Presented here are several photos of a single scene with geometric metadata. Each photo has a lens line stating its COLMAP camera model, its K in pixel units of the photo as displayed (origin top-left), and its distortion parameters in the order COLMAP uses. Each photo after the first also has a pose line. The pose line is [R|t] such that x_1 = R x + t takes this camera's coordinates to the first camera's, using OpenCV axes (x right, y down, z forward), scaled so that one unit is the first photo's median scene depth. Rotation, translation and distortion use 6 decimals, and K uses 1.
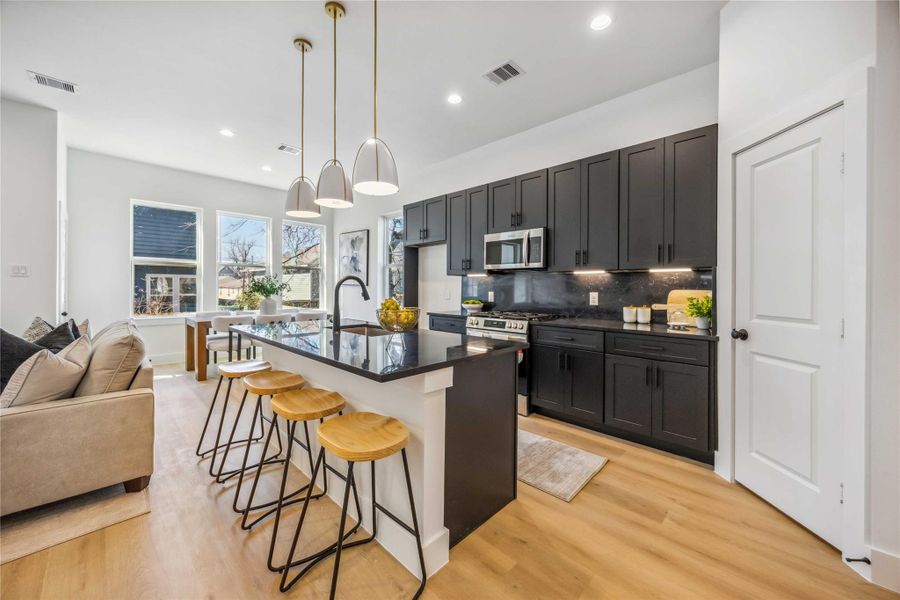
lens RADIAL K [[343.9, 0, 445.4], [0, 343.9, 295.0], [0, 0, 1]] dist [-0.000294, -0.000327]
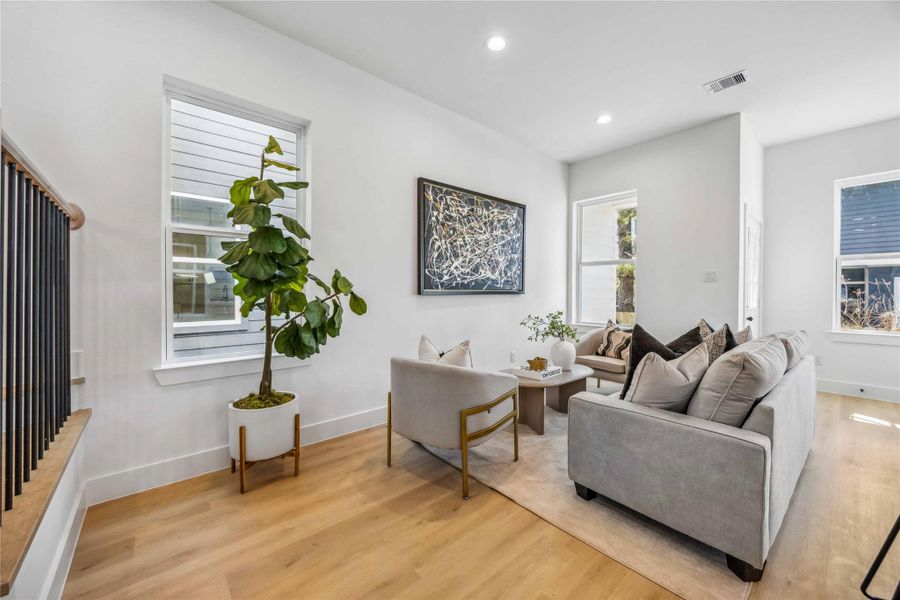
lens RADIAL K [[343.9, 0, 449.2], [0, 343.9, 291.8], [0, 0, 1]] dist [-0.000294, -0.000327]
pose [[-0.071402, -0.004356, -0.997438, -0.097045], [-0.027870, 0.999609, -0.002370, 0.004937], [0.997058, 0.027630, -0.071495, 0.275765]]
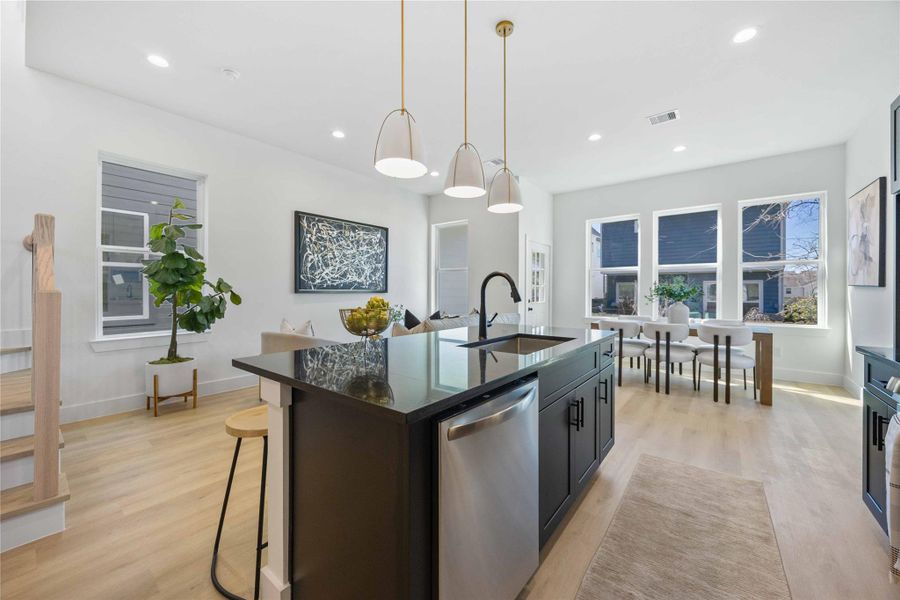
lens RADIAL K [[343.9, 0, 451.5], [0, 343.9, 290.9], [0, 0, 1]] dist [-0.000294, -0.000327]
pose [[0.119161, -0.006735, -0.992852, 0.371575], [-0.027171, 0.999580, -0.010042, 0.001051], [0.992503, 0.028174, 0.118928, 0.571140]]
